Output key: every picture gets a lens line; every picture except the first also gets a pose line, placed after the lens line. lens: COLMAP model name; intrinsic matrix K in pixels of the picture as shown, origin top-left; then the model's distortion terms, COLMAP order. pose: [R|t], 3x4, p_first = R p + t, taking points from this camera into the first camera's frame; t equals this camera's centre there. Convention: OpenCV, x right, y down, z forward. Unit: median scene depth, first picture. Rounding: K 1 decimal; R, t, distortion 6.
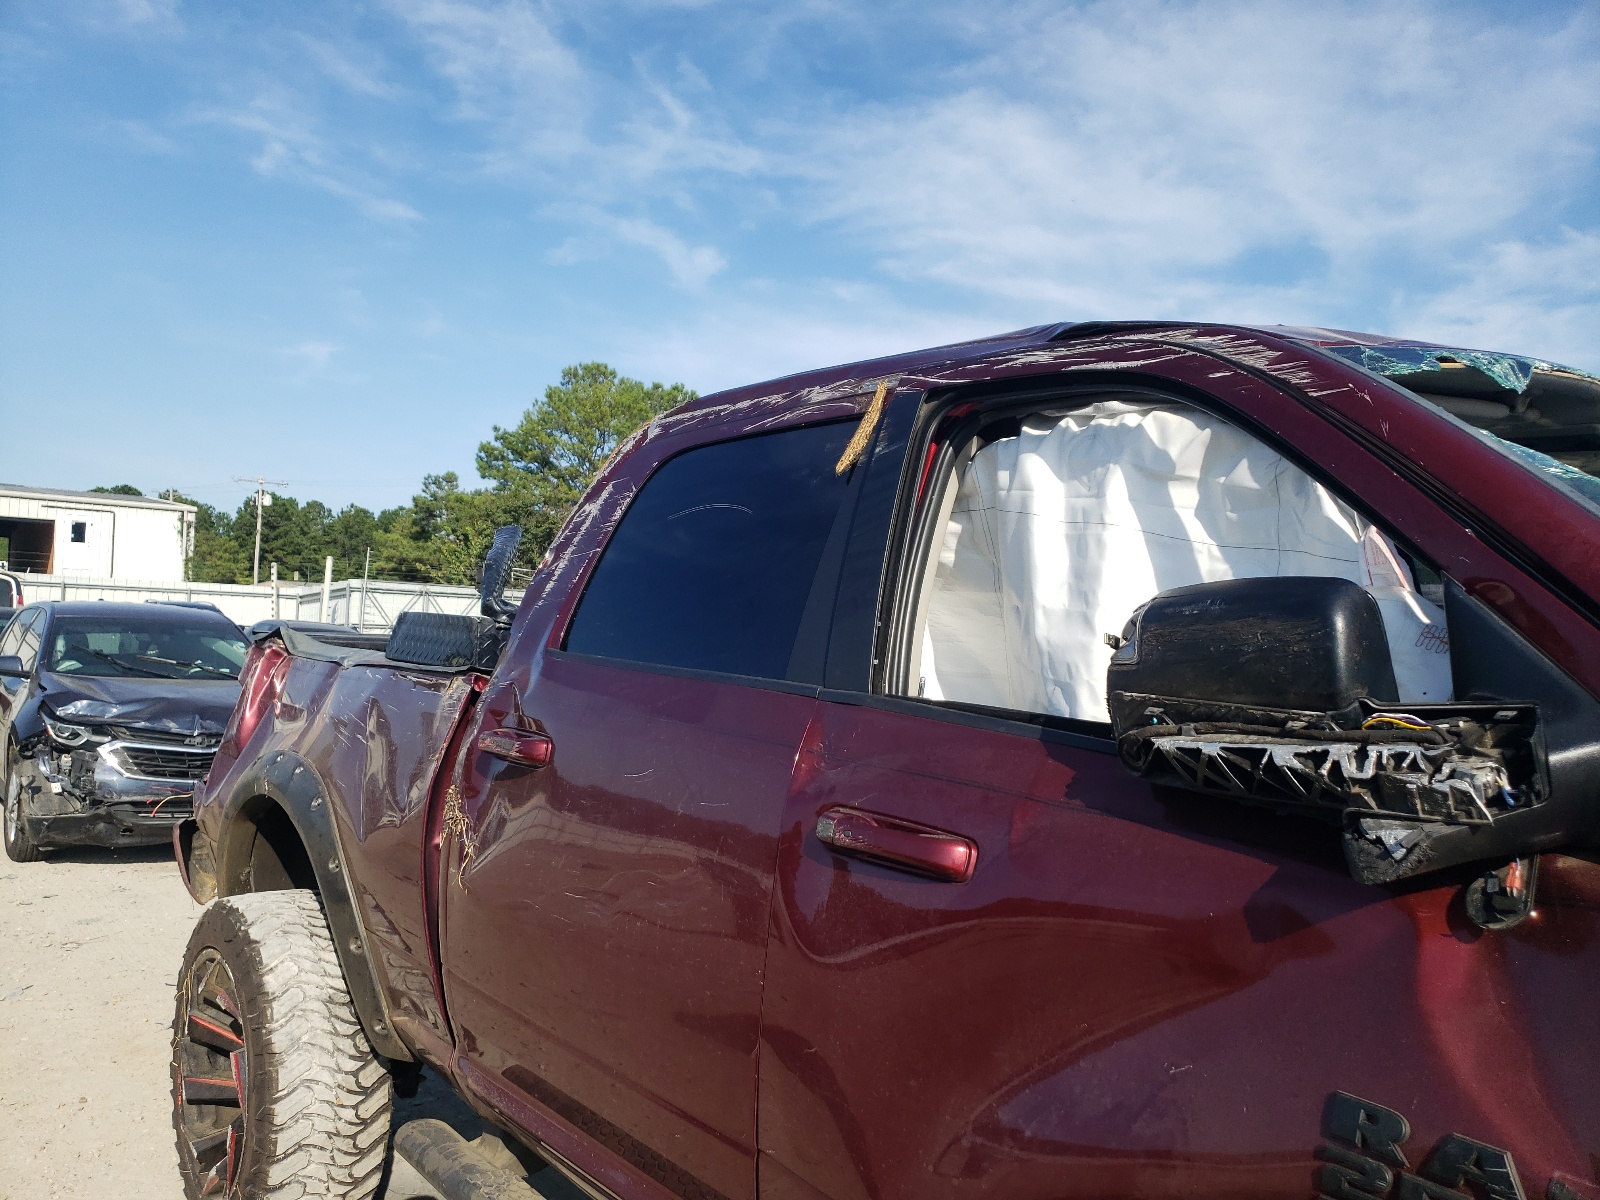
lens RADIAL K [[1220.9, 0, 813.5], [0, 1220.9, 610.2], [0, 0, 1]] dist [-0.001559, -0.001305]
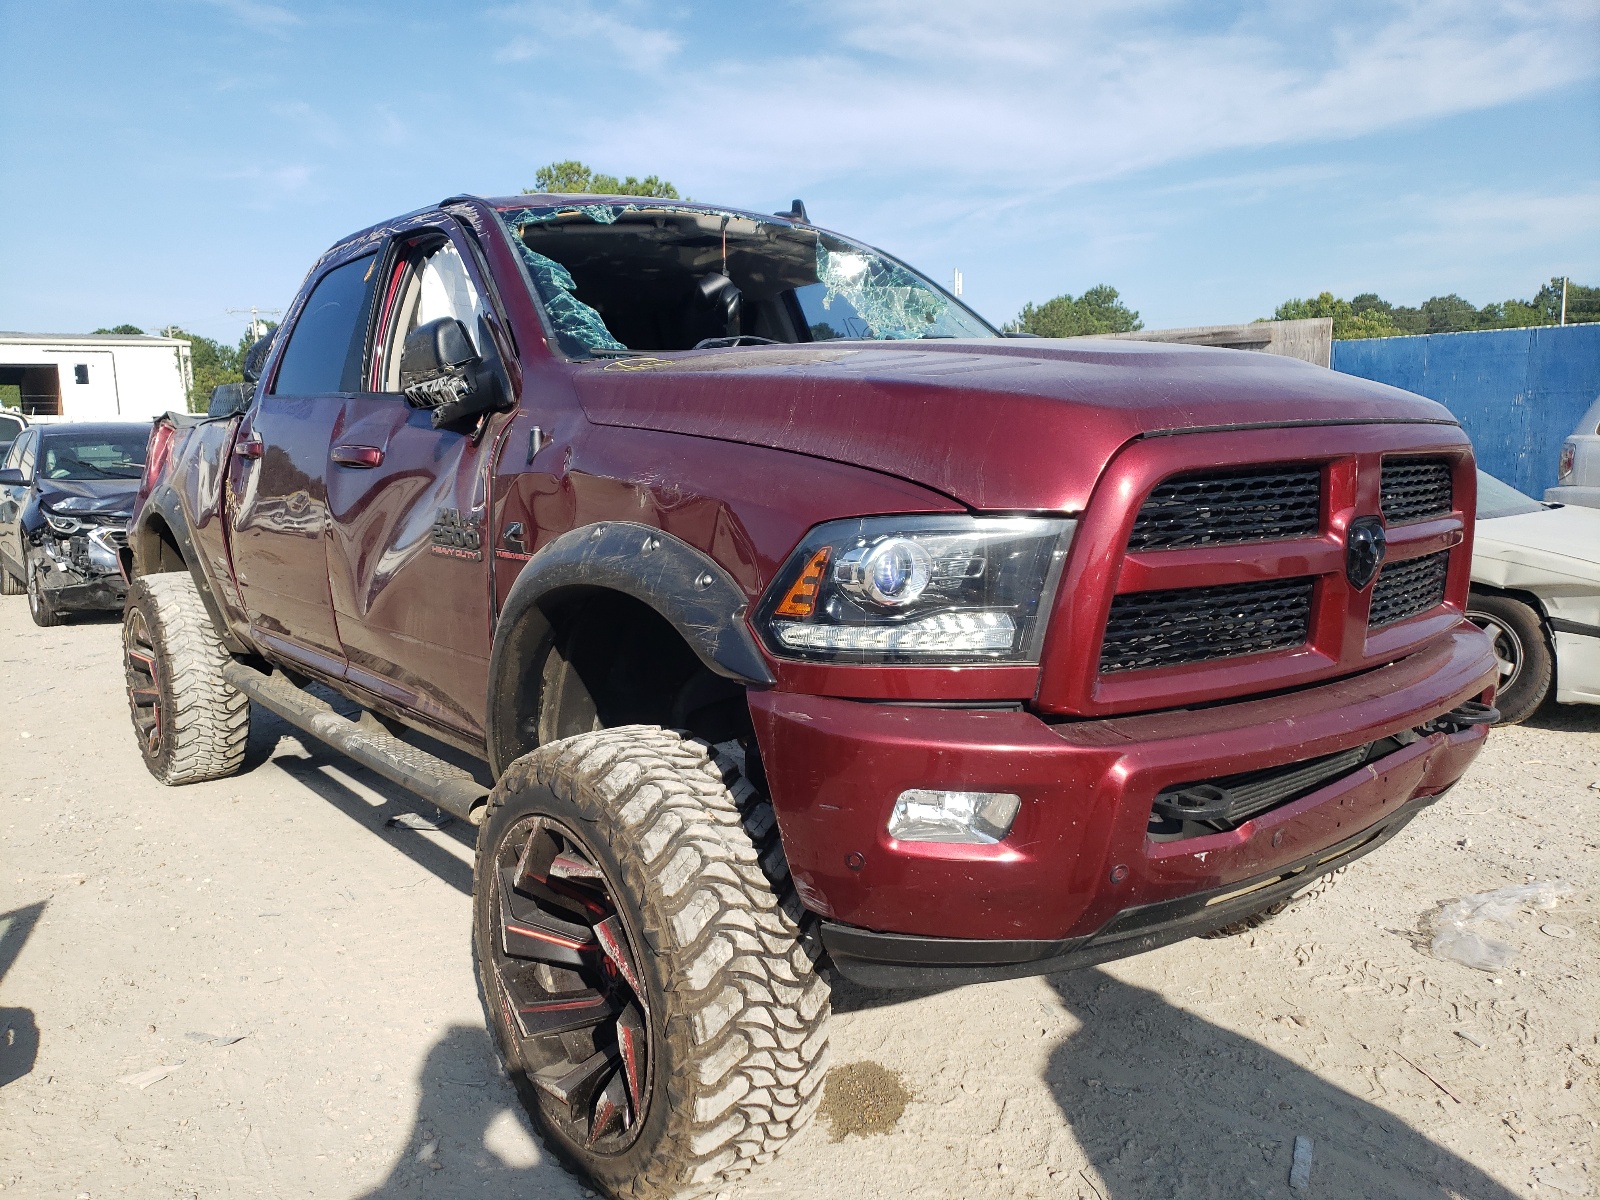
lens RADIAL K [[1220.9, 0, 783.6], [0, 1220.9, 598.4], [0, 0, 1]] dist [-0.001559, -0.001305]
pose [[0.996854, -0.065571, -0.044534, 0.187694], [0.071789, 0.985058, 0.156546, 0.031942], [0.033603, -0.159251, 0.986666, -0.241892]]
